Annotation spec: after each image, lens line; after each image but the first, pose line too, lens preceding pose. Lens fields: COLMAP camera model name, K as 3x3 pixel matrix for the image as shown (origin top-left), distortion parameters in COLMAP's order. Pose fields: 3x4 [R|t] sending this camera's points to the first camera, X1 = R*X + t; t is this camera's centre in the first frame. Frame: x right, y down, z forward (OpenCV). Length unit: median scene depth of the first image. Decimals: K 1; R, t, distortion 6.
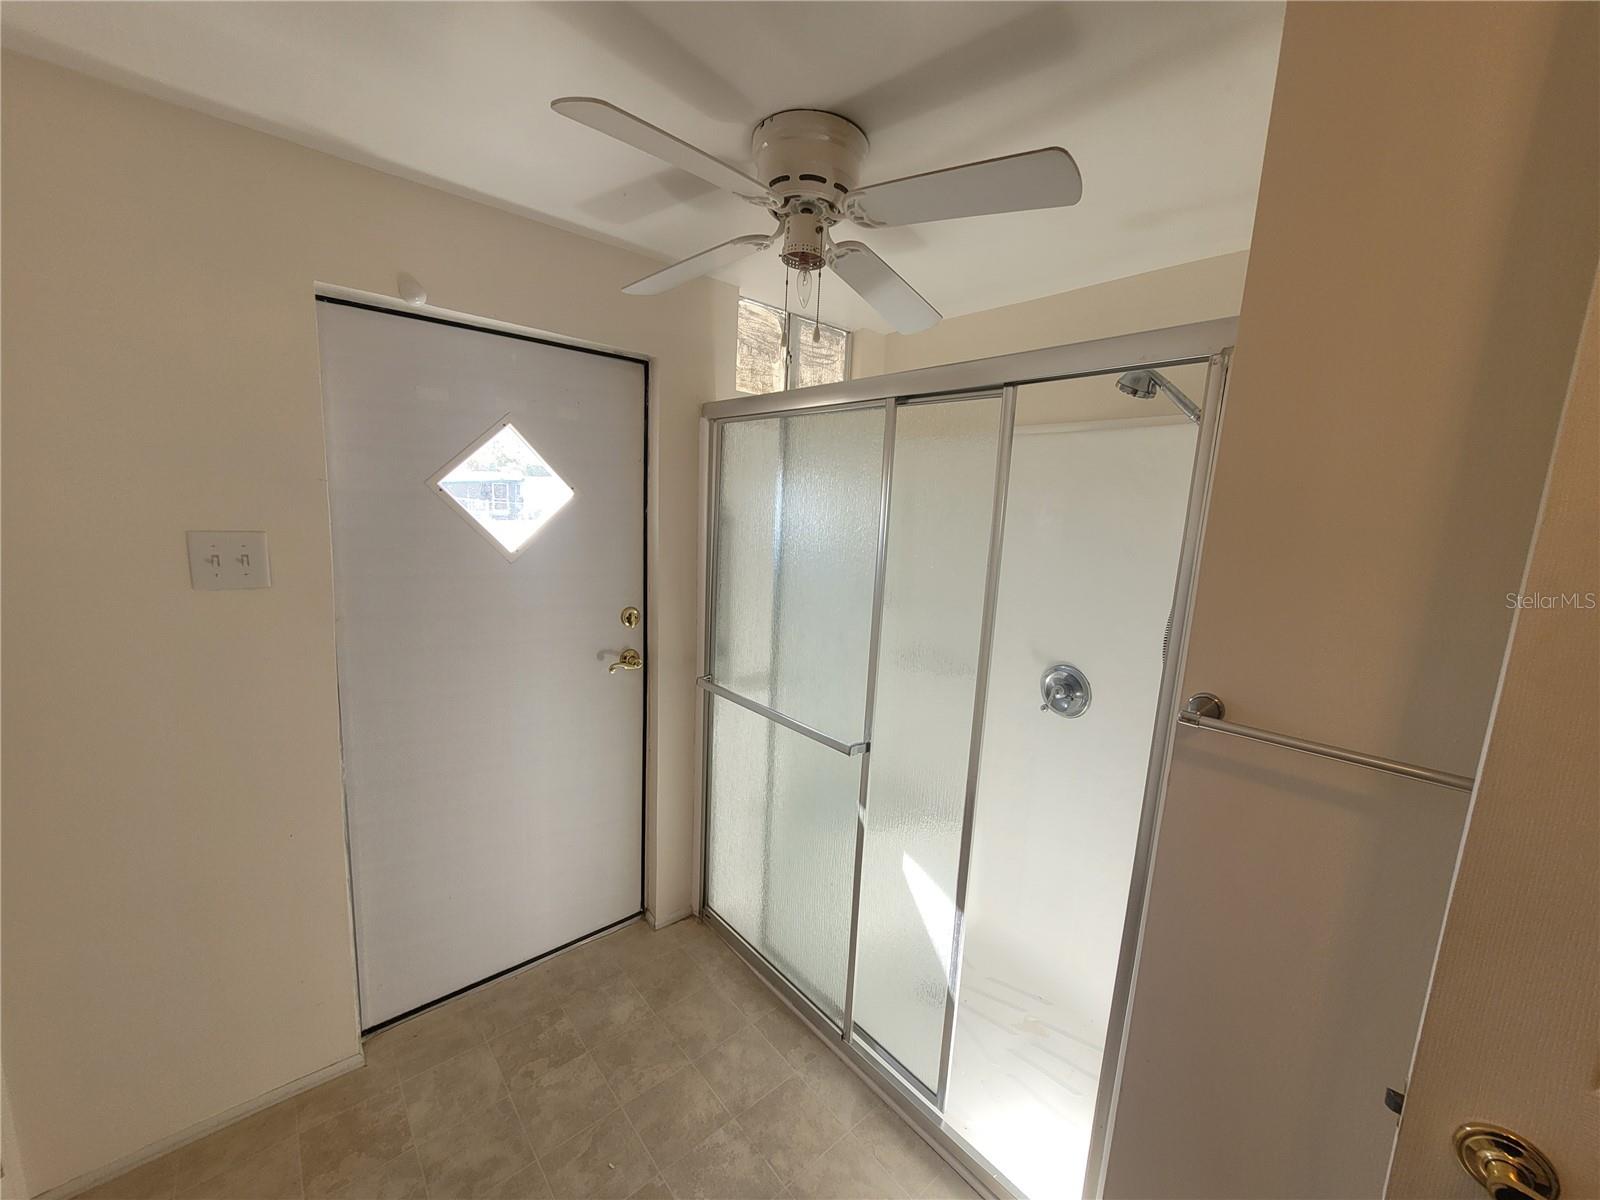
lens RADIAL K [[624.3, 0, 811.5], [0, 624.3, 604.4], [0, 0, 1]] dist [0.003142, 0.000401]
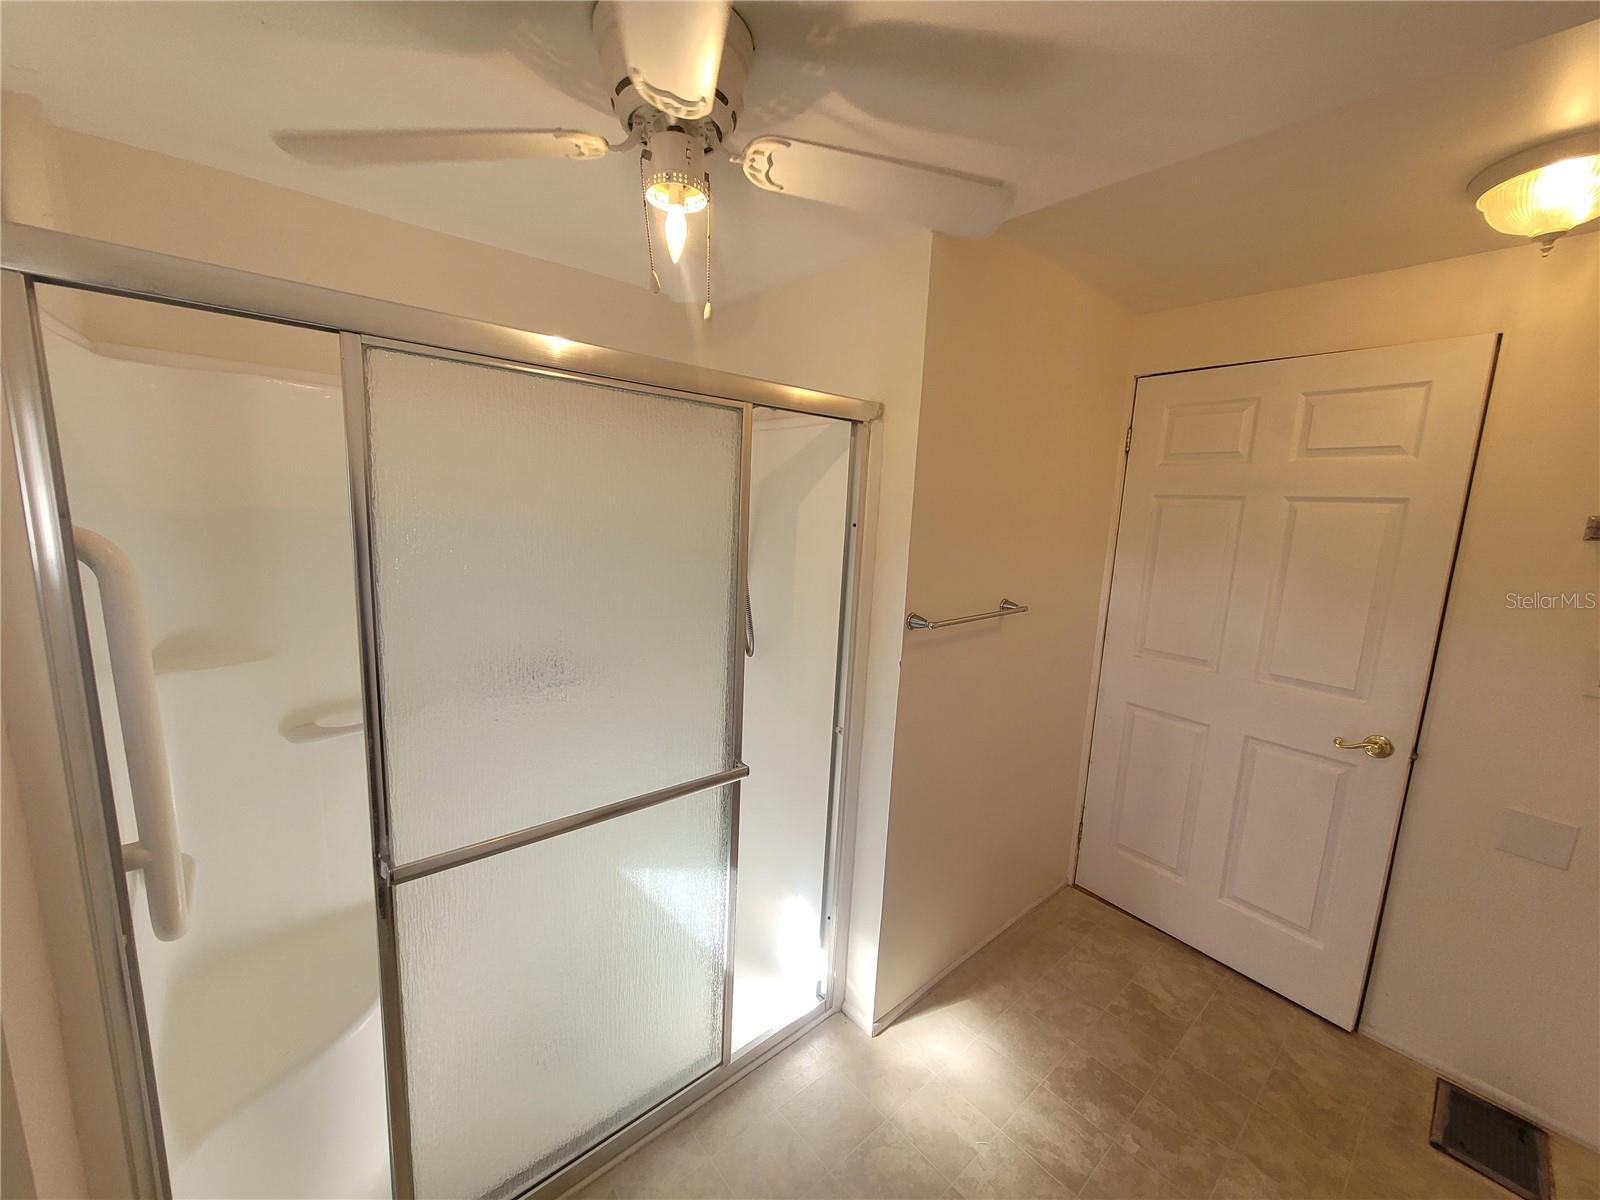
lens RADIAL K [[630.6, 0, 809.3], [0, 630.6, 601.8], [0, 0, 1]] dist [-0.002496, -0.000196]
pose [[0.009085, -0.204152, 0.978897, -0.617975], [0.115458, 0.972604, 0.201768, -0.145130], [-0.993271, 0.111189, 0.032407, 0.630013]]
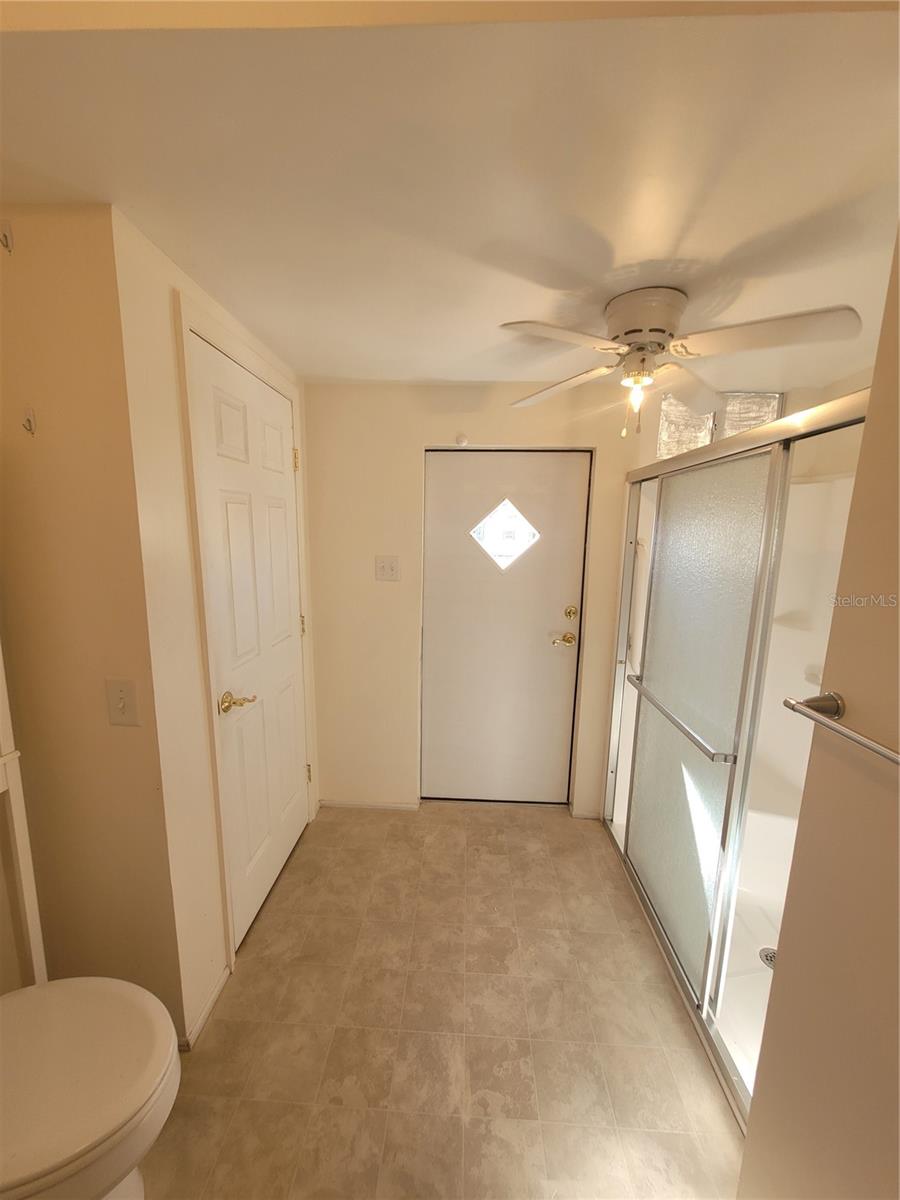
lens RADIAL K [[466.5, 0, 452.2], [0, 466.5, 614.7], [0, 0, 1]] dist [-0.000440, -0.000469]
pose [[0.715682, 0.084690, -0.693273, 0.360759], [-0.094019, 0.995268, 0.024524, 0.028286], [0.692070, 0.047630, 0.720258, -0.071832]]
